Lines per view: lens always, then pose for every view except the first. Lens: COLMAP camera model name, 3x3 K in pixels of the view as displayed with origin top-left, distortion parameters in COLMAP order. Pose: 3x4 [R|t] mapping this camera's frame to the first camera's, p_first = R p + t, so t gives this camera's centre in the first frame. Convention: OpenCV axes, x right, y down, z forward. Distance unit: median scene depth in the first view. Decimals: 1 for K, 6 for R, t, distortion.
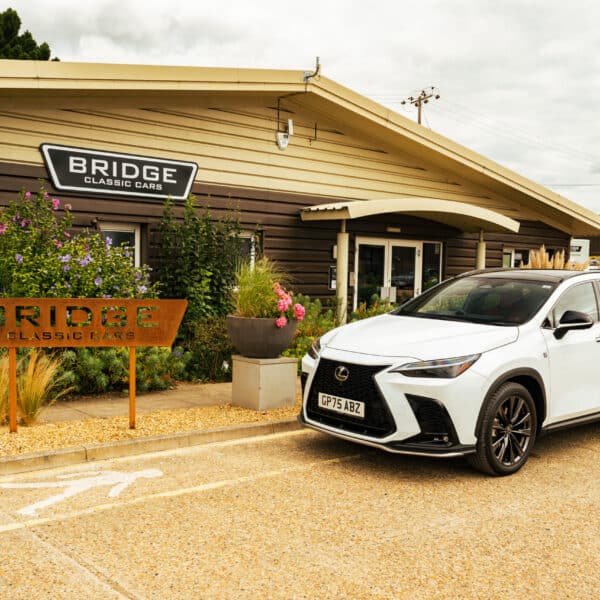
lens RADIAL K [[719.4, 0, 326.8], [0, 719.4, 290.1], [0, 0, 1]] dist [0.019324, 0.002411]
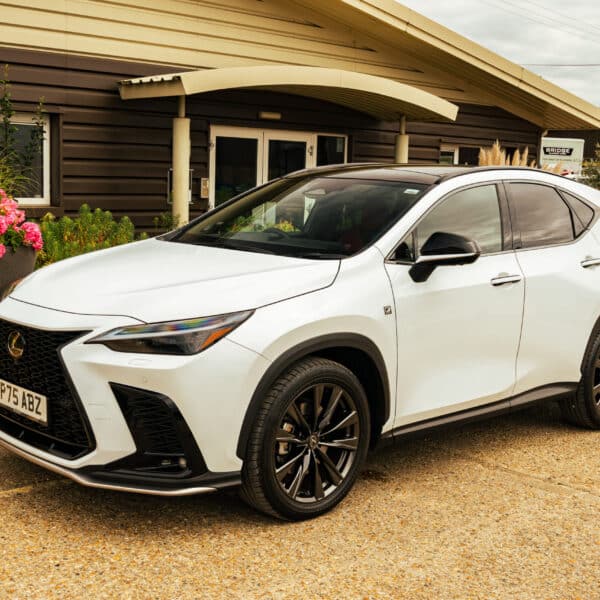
lens RADIAL K [[925.8, 0, 253.5], [0, 925.8, 301.1], [0, 0, 1]] dist [-0.039253, 0.014100]
pose [[0.999970, 0.000387, -0.007742, 0.119093], [0.000377, 0.995140, 0.098468, 0.006485], [0.007743, -0.098468, 0.995110, 0.160237]]
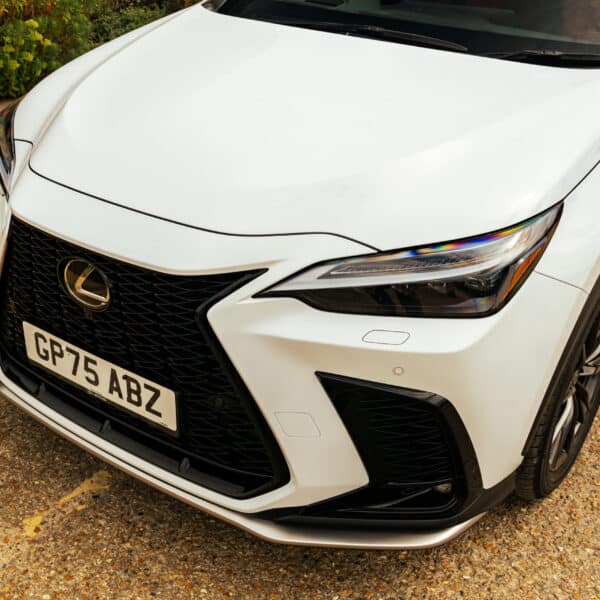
lens RADIAL K [[816.9, 0, 267.7], [0, 816.9, 300.1], [0, 0, 1]] dist [-0.003791, -0.021008]
pose [[0.978866, -0.098798, 0.179054, 0.018054], [0.010422, 0.898522, 0.438804, -0.012781], [-0.204237, -0.427665, 0.880562, 0.388564]]
